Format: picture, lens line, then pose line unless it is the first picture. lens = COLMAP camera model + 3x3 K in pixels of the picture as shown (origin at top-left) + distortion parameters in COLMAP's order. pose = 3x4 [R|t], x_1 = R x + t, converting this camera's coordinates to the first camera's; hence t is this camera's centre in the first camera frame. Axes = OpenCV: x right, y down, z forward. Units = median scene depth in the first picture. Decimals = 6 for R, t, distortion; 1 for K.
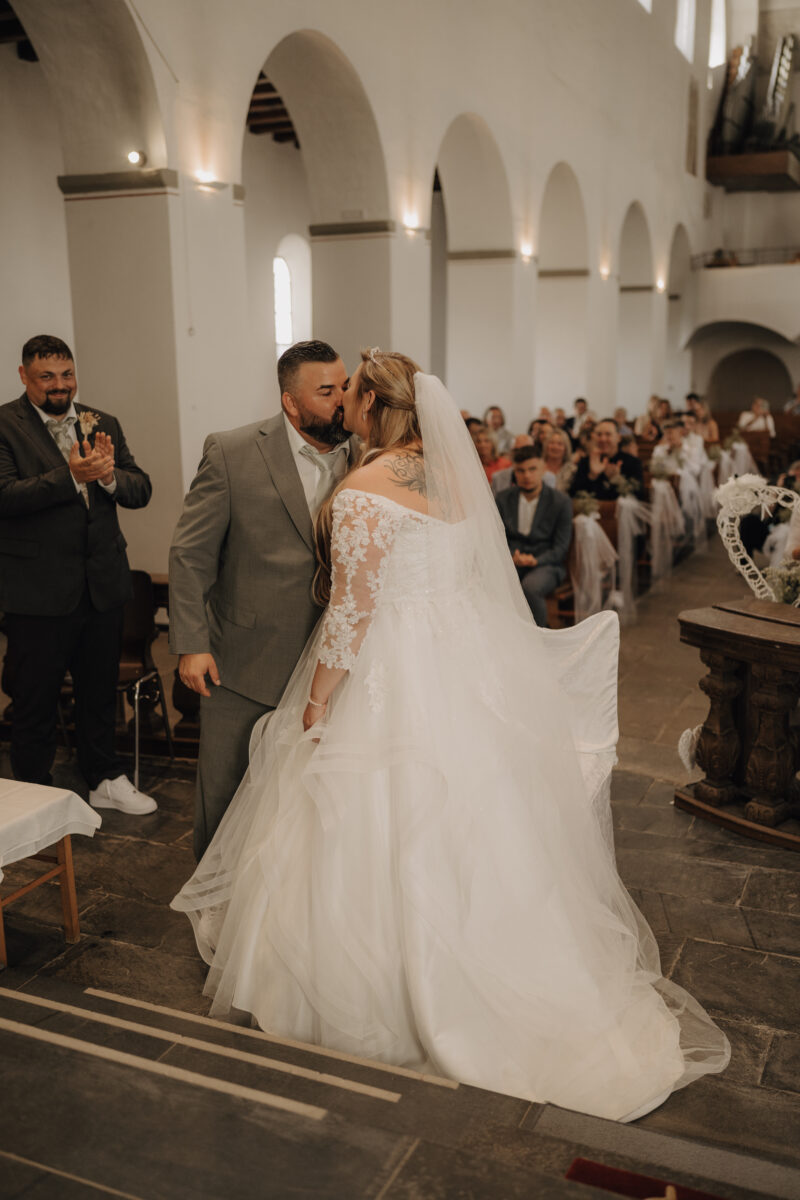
lens RADIAL K [[1253.3, 0, 395.1], [0, 1253.3, 636.9], [0, 0, 1]] dist [0.053244, 0.000000]
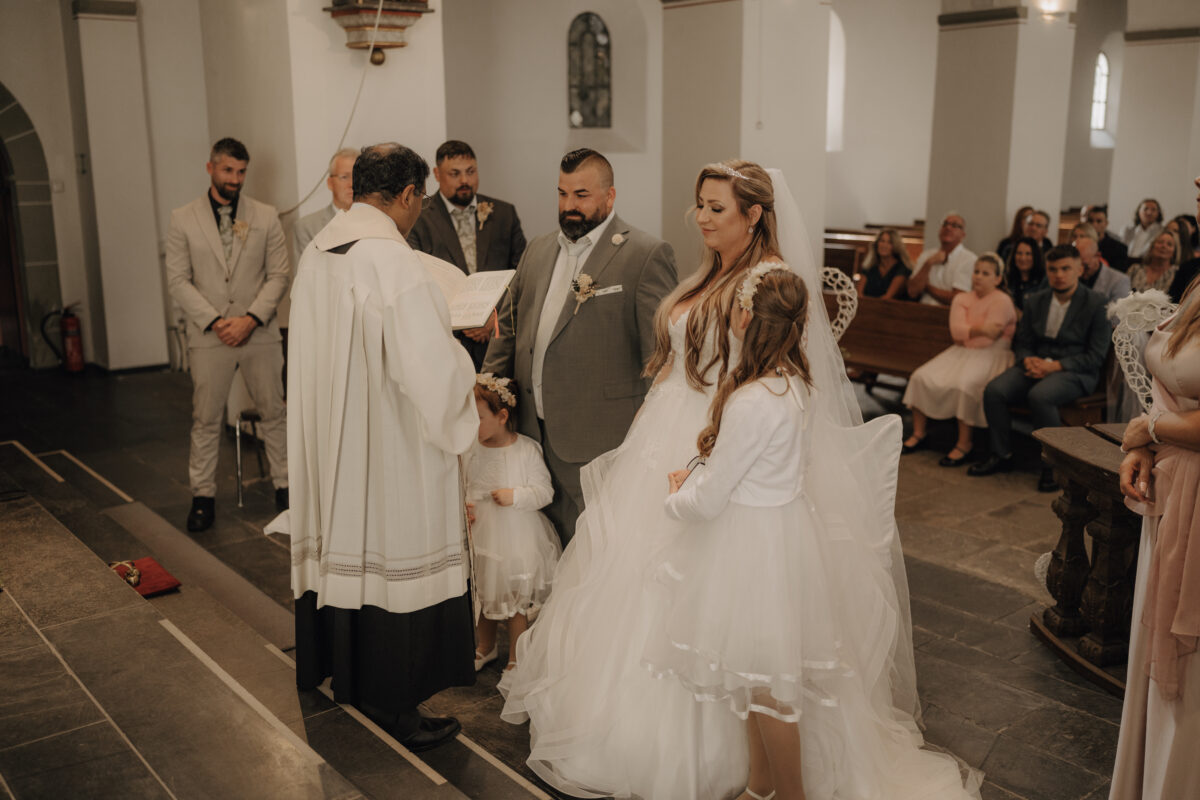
lens RADIAL K [[1253.3, 0, 605.9], [0, 1253.3, 402.2], [0, 0, 1]] dist [0.053244, 0.000000]
pose [[0.882477, 0.104634, -0.458569, 0.385562], [-0.108193, 0.993956, 0.018588, -0.021779], [0.457743, 0.033211, 0.888464, -0.006290]]
